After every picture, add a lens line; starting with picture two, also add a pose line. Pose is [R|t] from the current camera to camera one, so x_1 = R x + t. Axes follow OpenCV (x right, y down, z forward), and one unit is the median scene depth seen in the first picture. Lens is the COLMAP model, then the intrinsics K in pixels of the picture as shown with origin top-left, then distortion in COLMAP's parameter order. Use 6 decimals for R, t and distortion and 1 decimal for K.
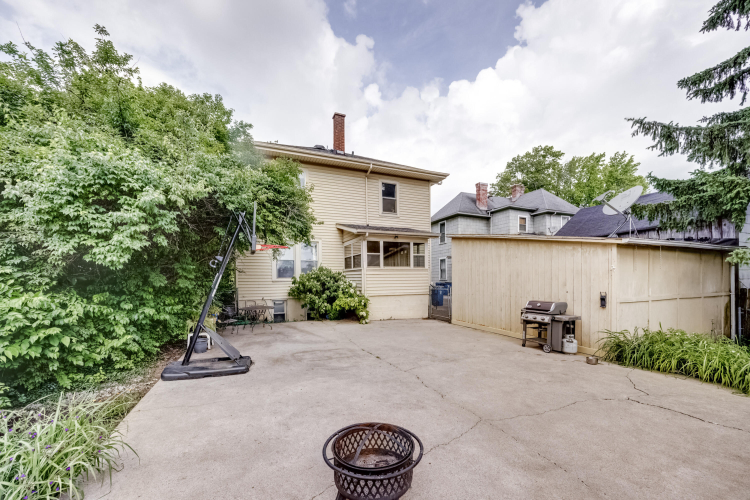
lens RADIAL K [[299.3, 0, 390.6], [0, 299.3, 285.7], [0, 0, 1]] dist [-0.009930, 0.001011]
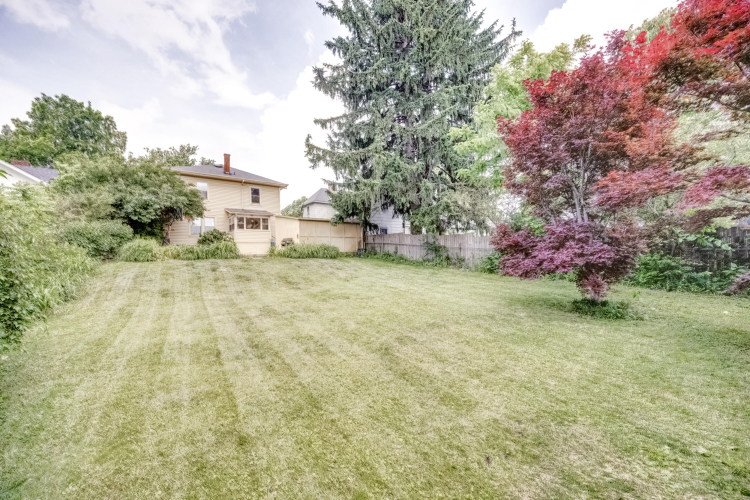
lens RADIAL K [[299.3, 0, 399.3], [0, 299.3, 254.1], [0, 0, 1]] dist [-0.009930, 0.001011]
pose [[0.971531, -0.003316, 0.236891, 0.922829], [0.008914, 0.999706, -0.022567, 0.299989], [-0.236747, 0.024036, 0.971274, -2.324667]]
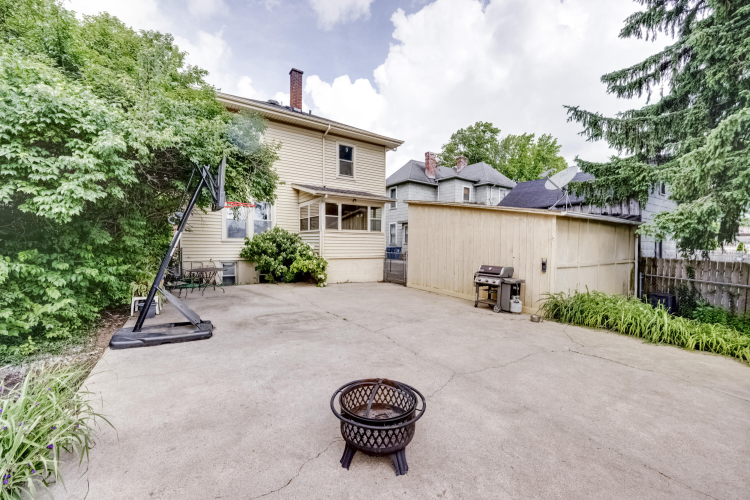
lens RADIAL K [[299.3, 0, 385.9], [0, 299.3, 252.1], [0, 0, 1]] dist [-0.009930, 0.001011]
pose [[0.984836, 0.017815, 0.172572, -0.081545], [-0.019044, 0.999804, 0.005469, 0.005123], [-0.172441, -0.008672, 0.984982, -0.011040]]
